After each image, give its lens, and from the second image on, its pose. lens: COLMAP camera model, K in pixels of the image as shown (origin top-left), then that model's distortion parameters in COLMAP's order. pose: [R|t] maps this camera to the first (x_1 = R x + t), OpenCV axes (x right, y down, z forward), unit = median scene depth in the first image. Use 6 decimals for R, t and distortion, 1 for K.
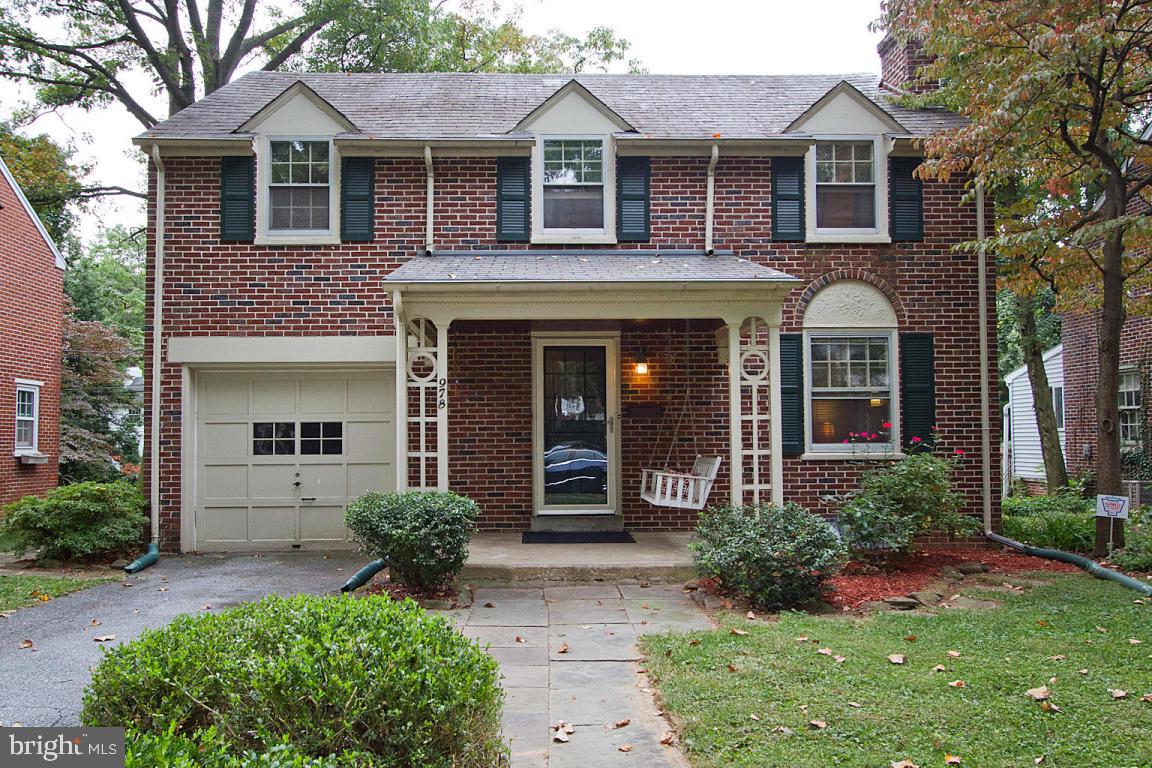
lens RADIAL K [[1050.8, 0, 576.1], [0, 1050.8, 389.5], [0, 0, 1]] dist [-0.009160, 0.006452]
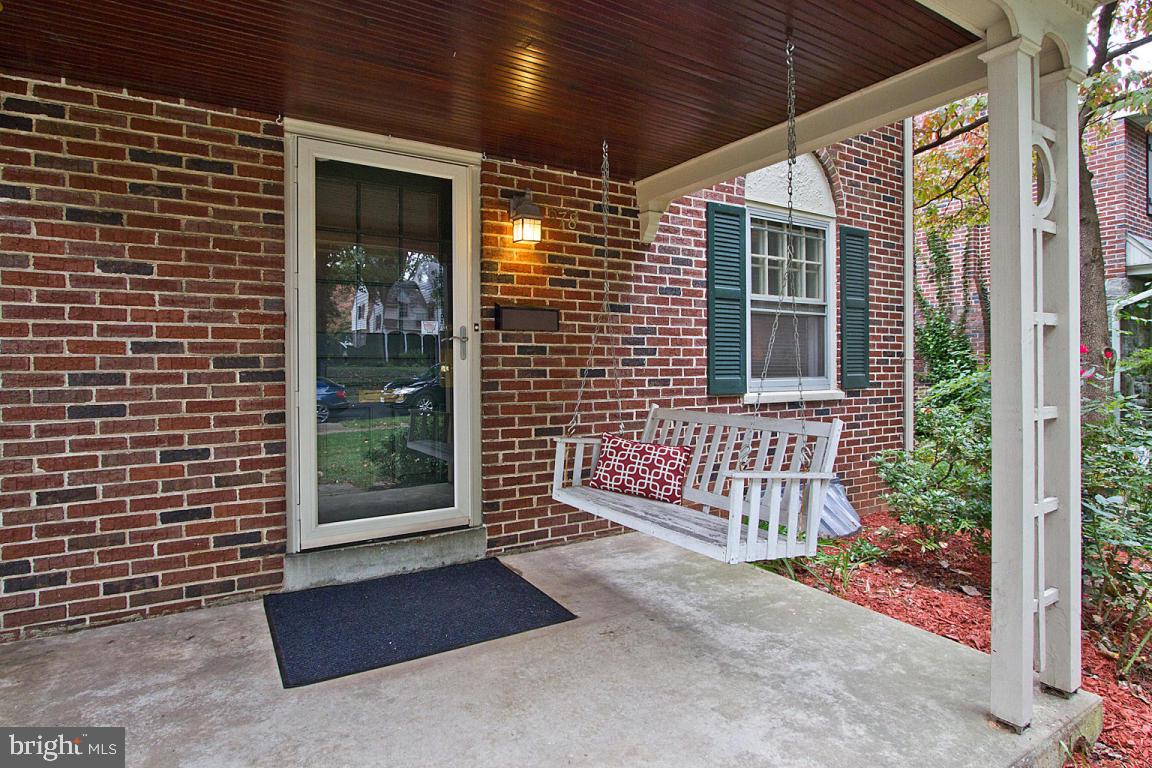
lens RADIAL K [[567.7, 0, 537.1], [0, 567.7, 366.2], [0, 0, 1]] dist [-0.021580, 0.003774]
pose [[0.882565, 0.002027, 0.470186, -0.059416], [-0.025096, 0.998768, 0.042800, 0.031900], [-0.469520, -0.049574, 0.881529, 0.750426]]
